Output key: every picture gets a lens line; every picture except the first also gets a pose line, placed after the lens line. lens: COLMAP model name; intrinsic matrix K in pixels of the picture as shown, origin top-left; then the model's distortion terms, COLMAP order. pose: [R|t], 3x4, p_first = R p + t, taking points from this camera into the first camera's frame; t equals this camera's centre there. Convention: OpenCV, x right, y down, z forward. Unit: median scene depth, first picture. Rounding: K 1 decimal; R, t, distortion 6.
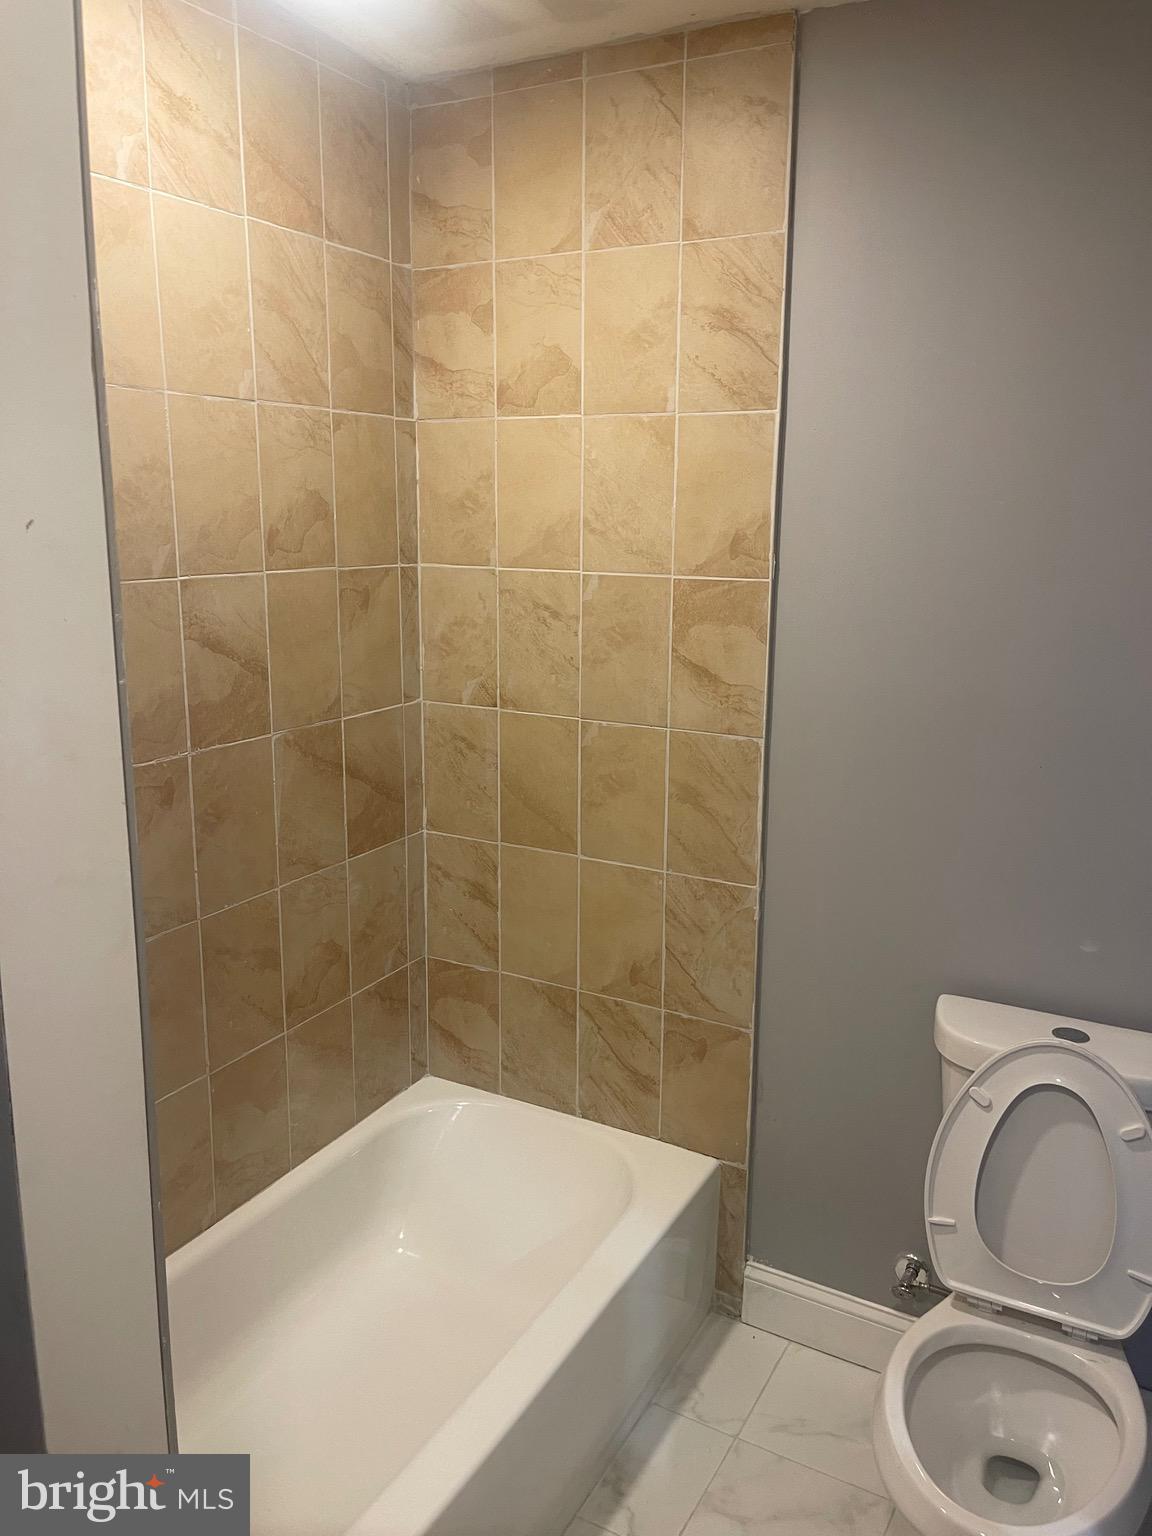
lens RADIAL K [[1168.2, 0, 581.5], [0, 1168.2, 759.2], [0, 0, 1]] dist [0.049904, -0.062774]
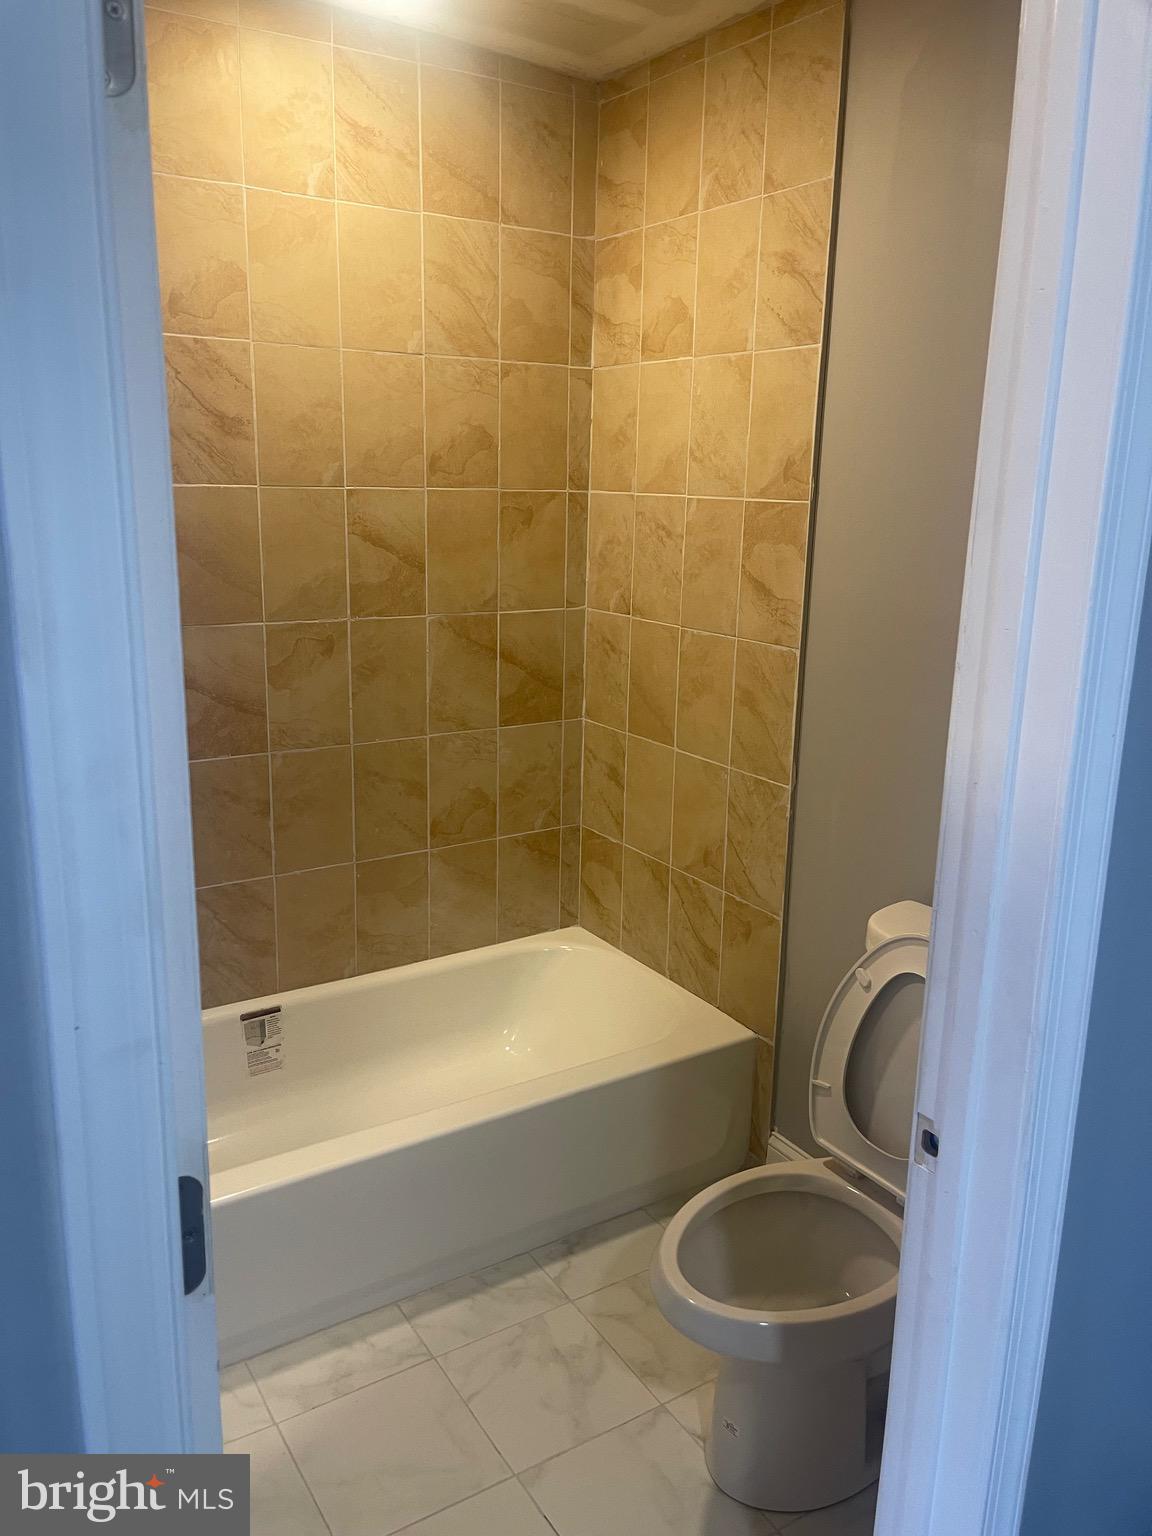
lens RADIAL K [[1168.2, 0, 572.2], [0, 1168.2, 768.3], [0, 0, 1]] dist [0.049904, -0.062774]
pose [[0.874097, 0.125370, -0.469294, 0.488283], [-0.113586, 0.992088, 0.053470, 0.057135], [0.472284, 0.006567, 0.881422, -0.063899]]
